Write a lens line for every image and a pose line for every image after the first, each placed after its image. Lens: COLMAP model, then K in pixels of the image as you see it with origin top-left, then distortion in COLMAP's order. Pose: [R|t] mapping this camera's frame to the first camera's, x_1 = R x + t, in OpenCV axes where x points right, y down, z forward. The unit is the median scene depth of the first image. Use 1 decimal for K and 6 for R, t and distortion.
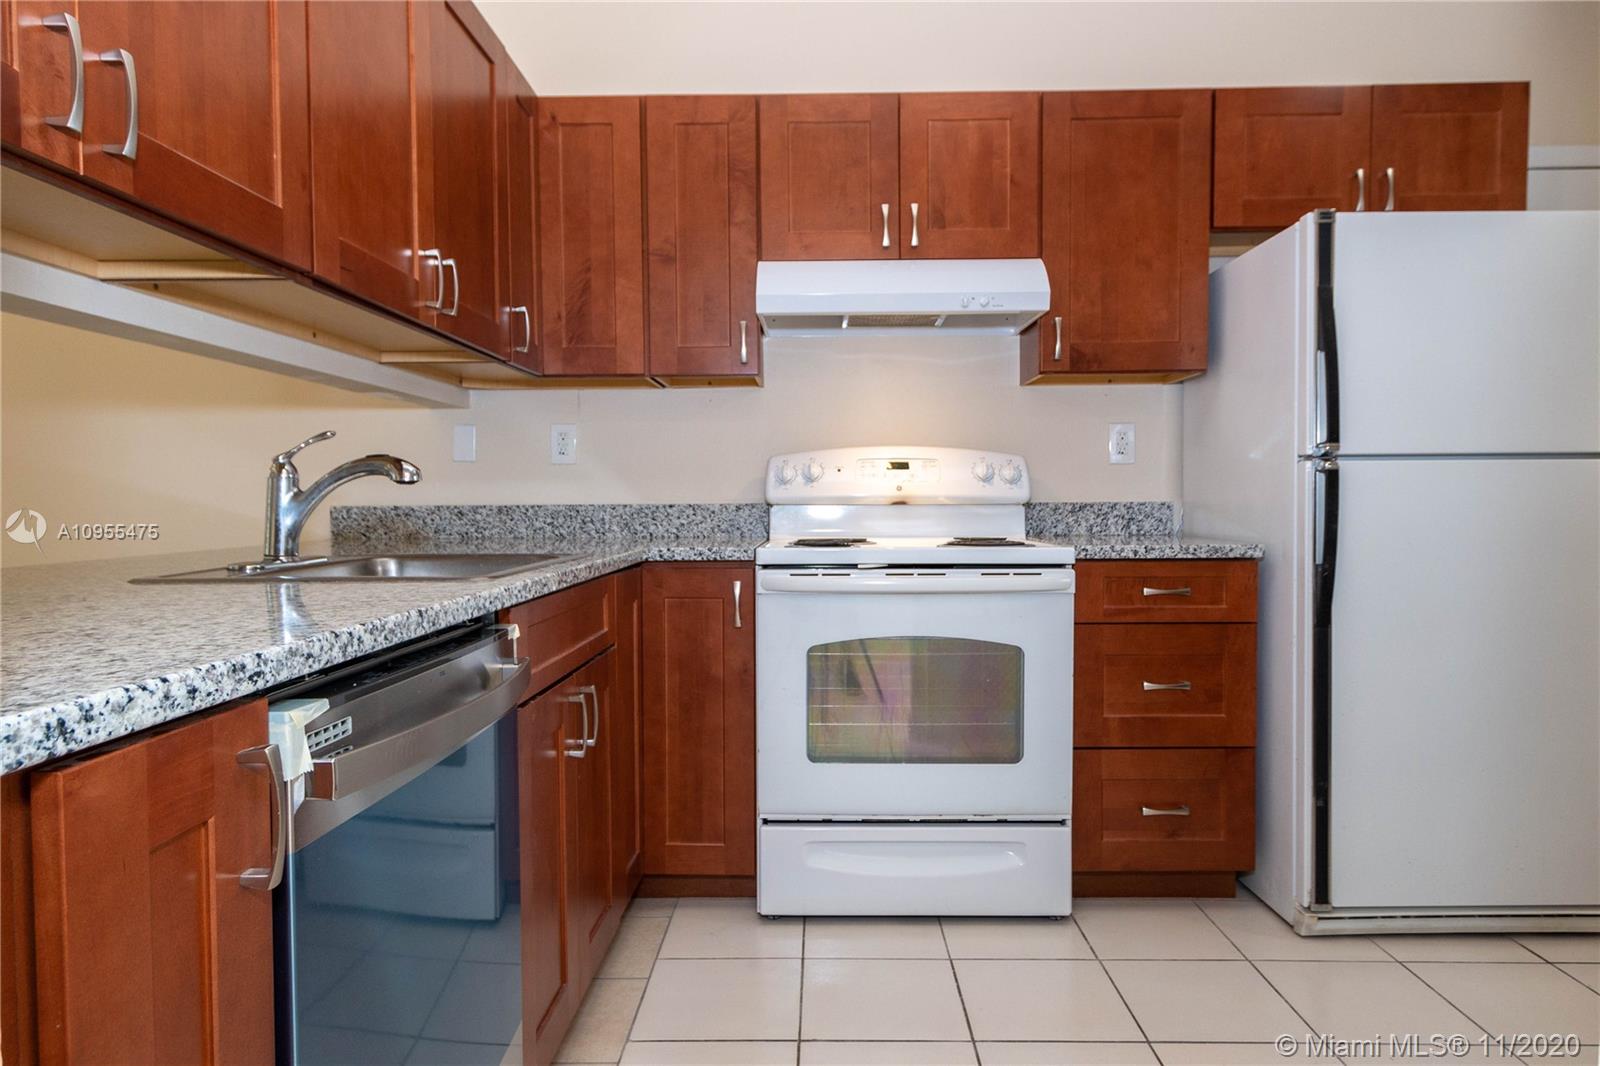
lens RADIAL K [[969.6, 0, 806.8], [0, 969.6, 531.6], [0, 0, 1]] dist [-0.004640, 0.001233]
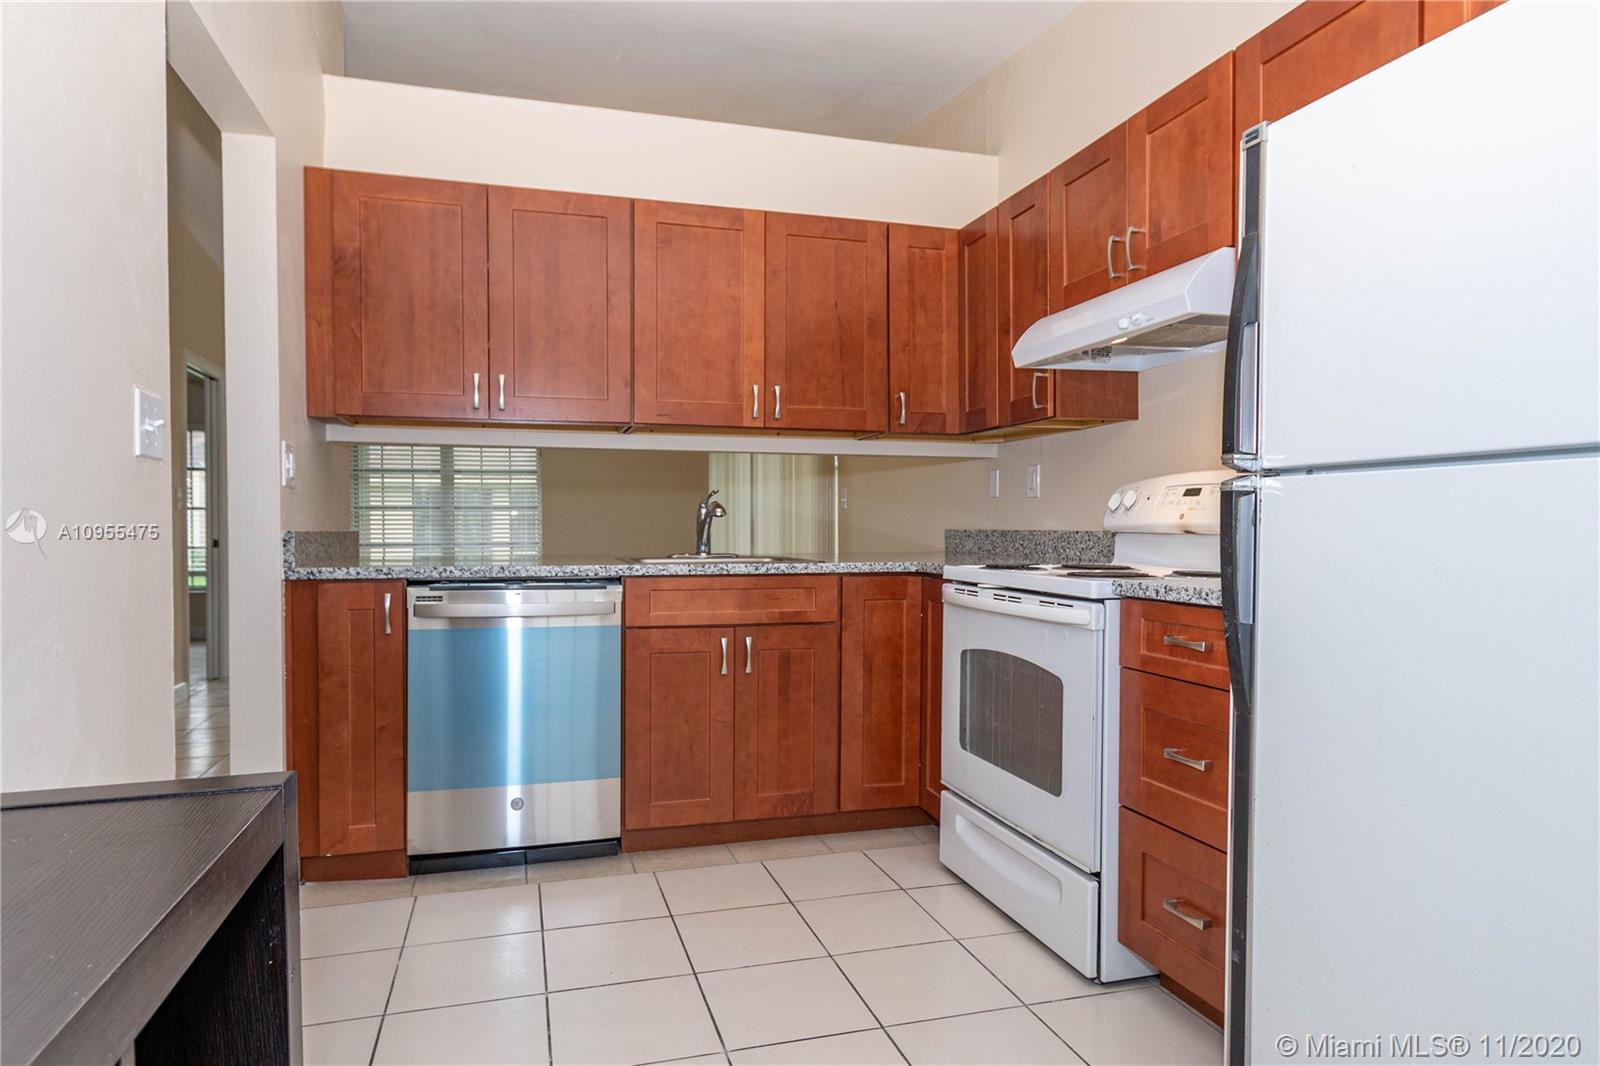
lens RADIAL K [[969.6, 0, 807.6], [0, 969.6, 533.2], [0, 0, 1]] dist [-0.004640, 0.001233]
pose [[0.300233, 0.014277, -0.953759, 1.060738], [-0.035658, 0.999357, 0.003735, -0.022858], [0.953199, 0.032888, 0.300549, 0.446654]]
